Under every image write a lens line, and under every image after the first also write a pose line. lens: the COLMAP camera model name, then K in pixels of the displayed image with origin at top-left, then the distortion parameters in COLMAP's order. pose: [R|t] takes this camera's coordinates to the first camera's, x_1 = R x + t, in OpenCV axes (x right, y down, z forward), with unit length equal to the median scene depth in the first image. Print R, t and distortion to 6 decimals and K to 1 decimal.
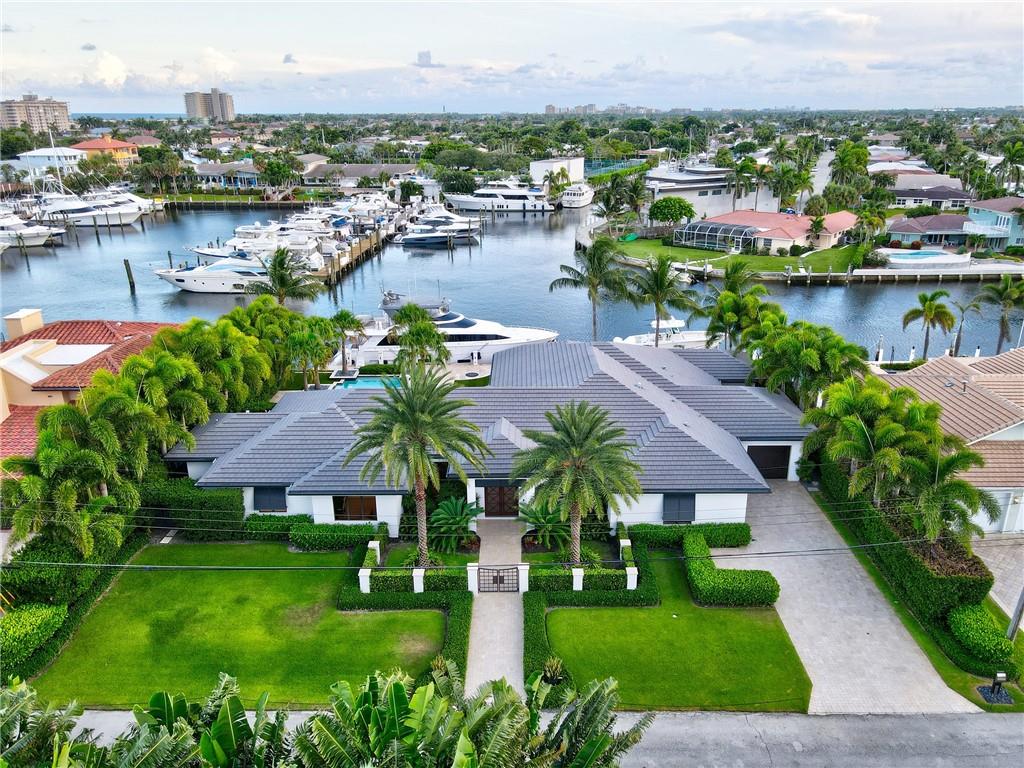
lens RADIAL K [[729.2, 0, 512.0], [0, 729.2, 384.0], [0, 0, 1]] dist [0.013178, 0.008486]
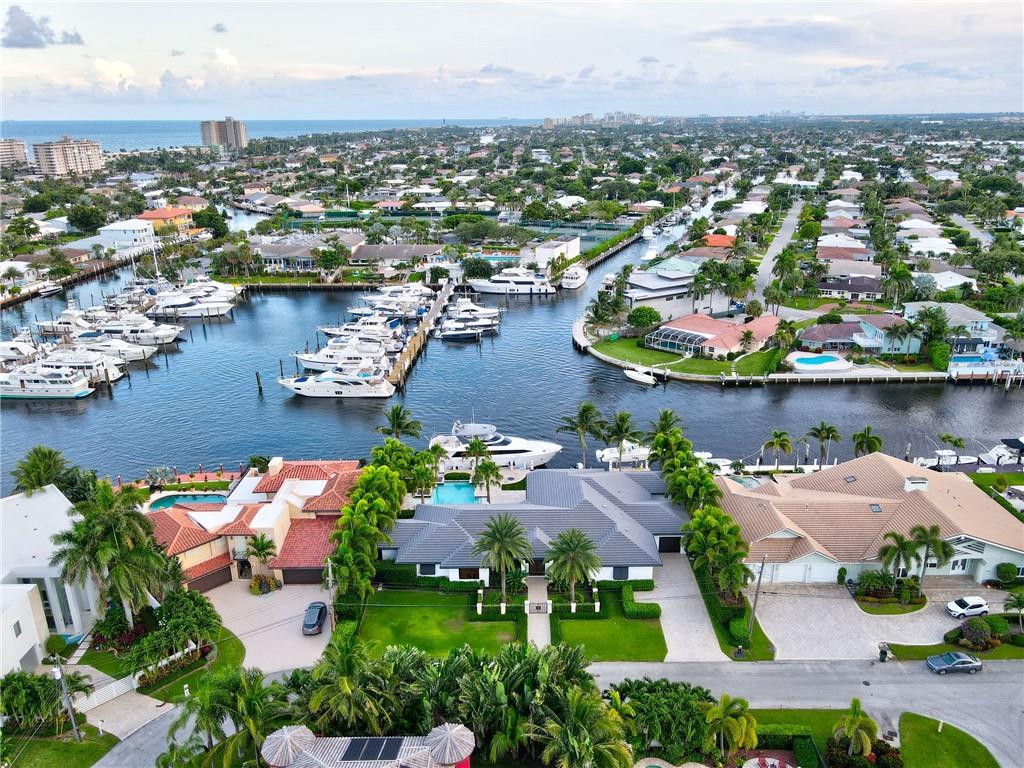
lens RADIAL K [[729.2, 0, 512.0], [0, 729.2, 384.0], [0, 0, 1]] dist [0.013178, 0.008486]
pose [[0.999984, -0.005423, 0.001261, -0.030123], [0.005426, 0.999982, -0.002397, -0.127729], [-0.001248, 0.002404, 0.999996, -0.383609]]
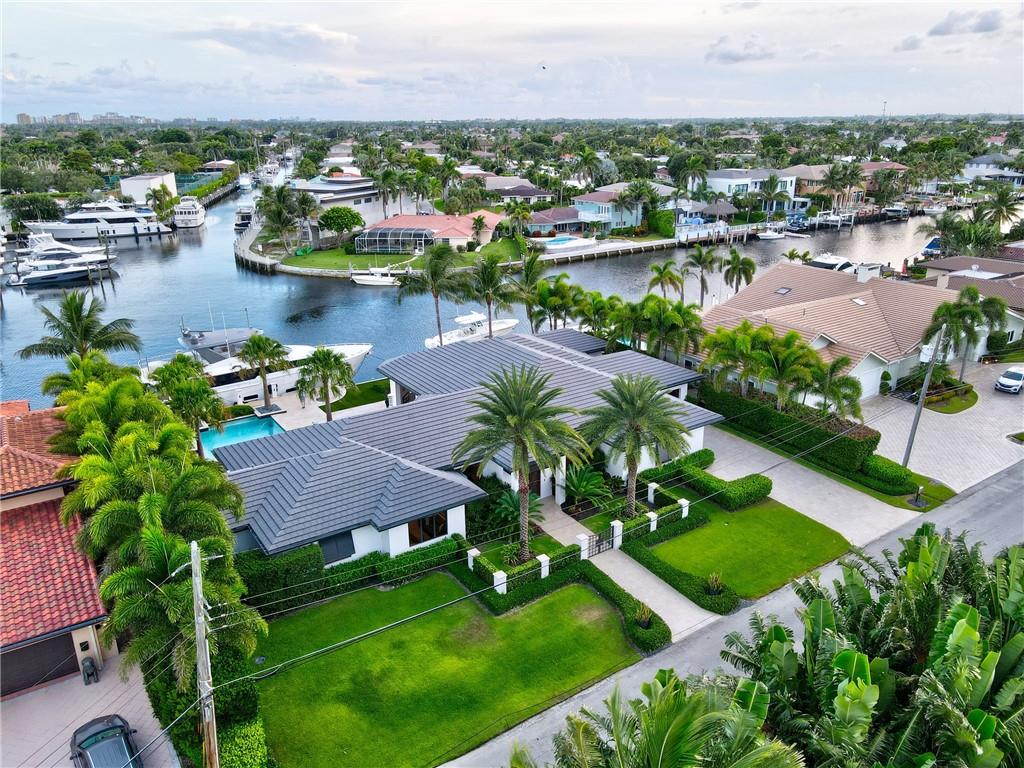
lens RADIAL K [[750.3, 0, 512.0], [0, 750.3, 384.0], [0, 0, 1]] dist [-0.023680, 0.042332]
pose [[0.818676, -0.190803, 0.541630, -0.213073], [0.201267, 0.978696, 0.040555, -0.012495], [-0.537830, 0.075811, 0.839638, 0.027951]]
